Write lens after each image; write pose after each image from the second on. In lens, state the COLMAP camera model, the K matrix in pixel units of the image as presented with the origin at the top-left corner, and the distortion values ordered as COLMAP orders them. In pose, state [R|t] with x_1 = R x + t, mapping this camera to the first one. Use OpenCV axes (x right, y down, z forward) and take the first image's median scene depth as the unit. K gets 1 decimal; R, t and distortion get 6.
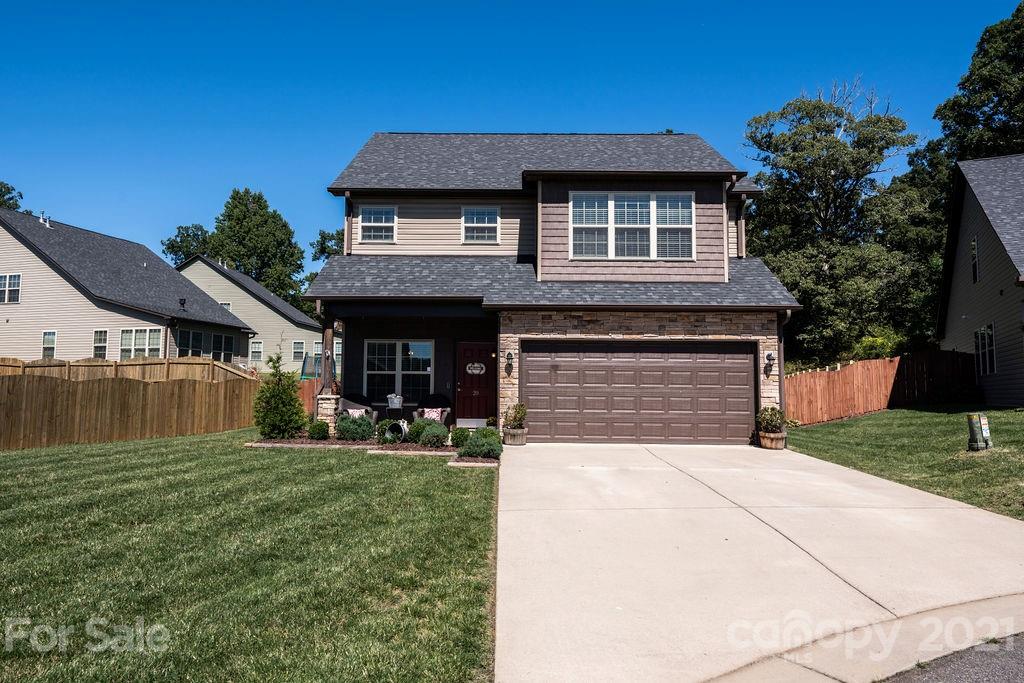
lens RADIAL K [[661.3, 0, 512.9], [0, 661.3, 340.8], [0, 0, 1]] dist [0.005422, 0.002262]
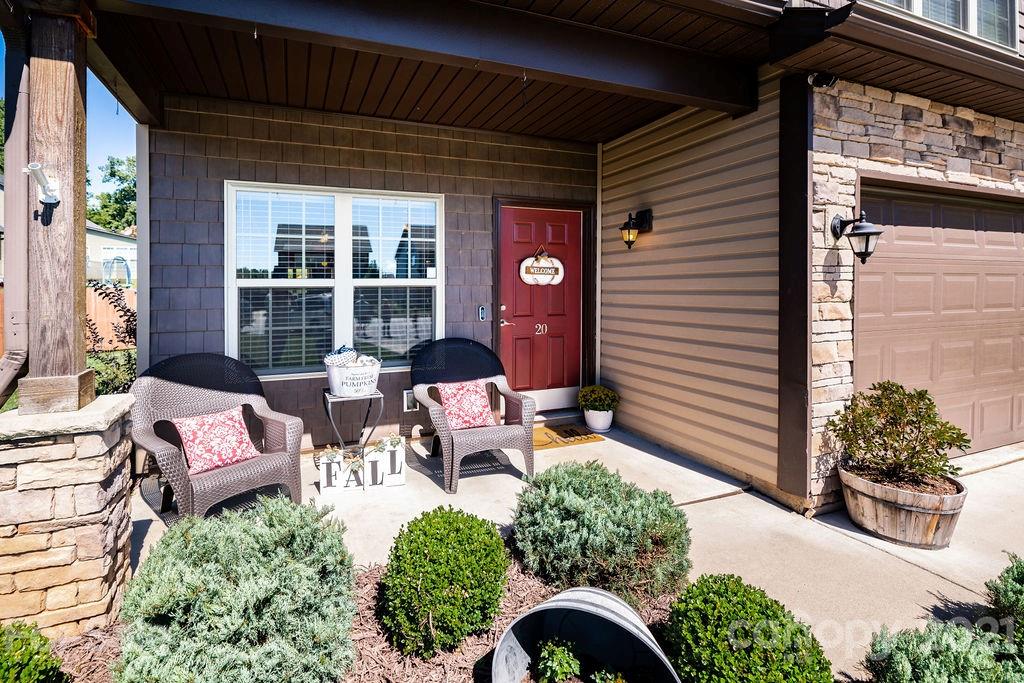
lens RADIAL K [[403.7, 0, 478.2], [0, 403.7, 293.7], [0, 0, 1]] dist [-0.000285, -0.002345]
pose [[0.902084, -0.027873, 0.430659, -0.203381], [-0.013536, 0.995594, 0.092789, 0.033234], [-0.431348, -0.089533, 0.897732, 0.787868]]
